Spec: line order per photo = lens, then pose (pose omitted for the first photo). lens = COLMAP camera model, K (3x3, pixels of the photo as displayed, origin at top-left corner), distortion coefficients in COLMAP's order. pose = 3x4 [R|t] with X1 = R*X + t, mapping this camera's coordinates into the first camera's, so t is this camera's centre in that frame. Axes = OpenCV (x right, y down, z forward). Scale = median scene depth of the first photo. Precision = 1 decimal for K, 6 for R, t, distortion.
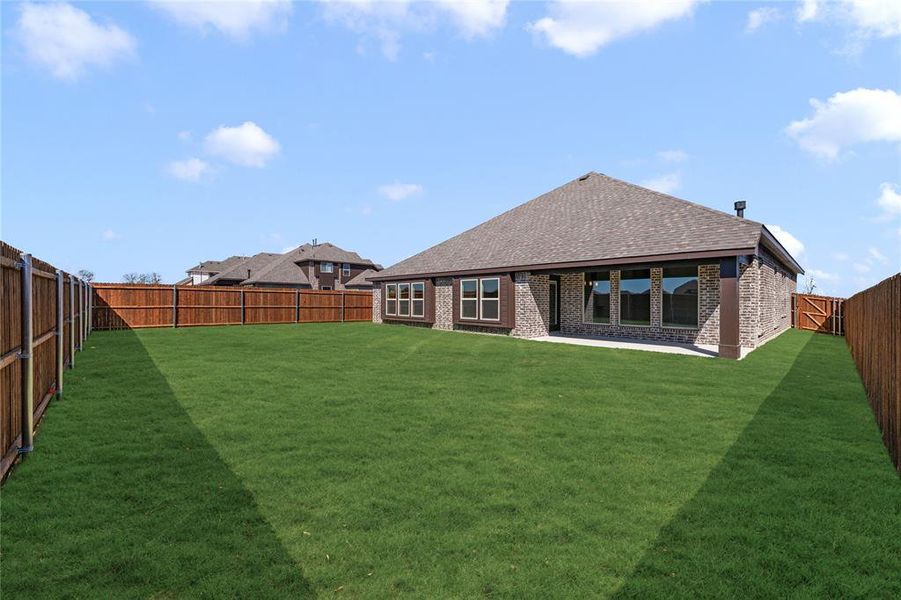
lens RADIAL K [[365.2, 0, 450.6], [0, 365.2, 298.4], [0, 0, 1]] dist [-0.000712, -0.000067]
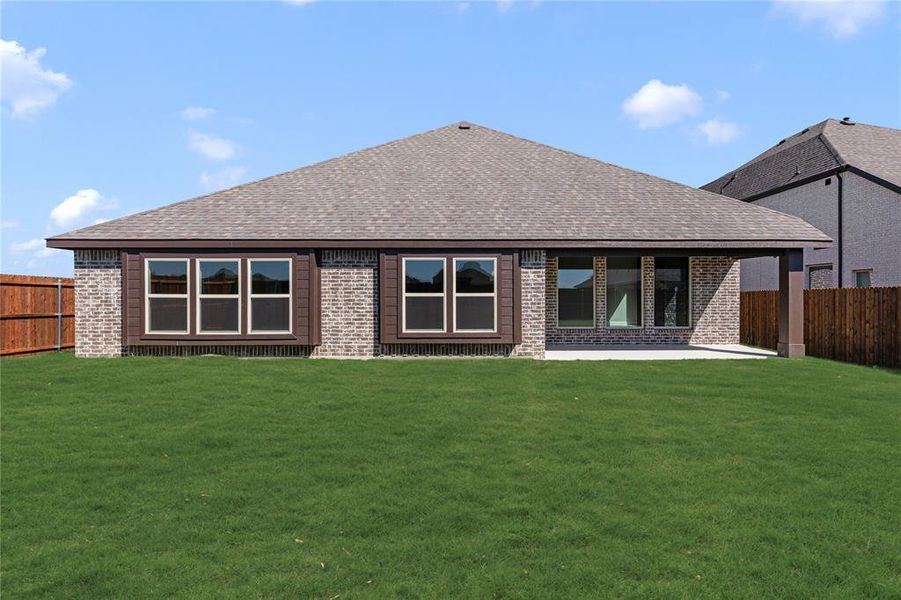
lens RADIAL K [[499.2, 0, 450.5], [0, 499.2, 300.0], [0, 0, 1]] dist [0.000186, 0.000051]
pose [[0.660580, -0.008125, 0.750712, -0.437762], [0.001327, 0.999953, 0.009655, 0.002044], [-0.750755, -0.005382, 0.660559, 0.464140]]
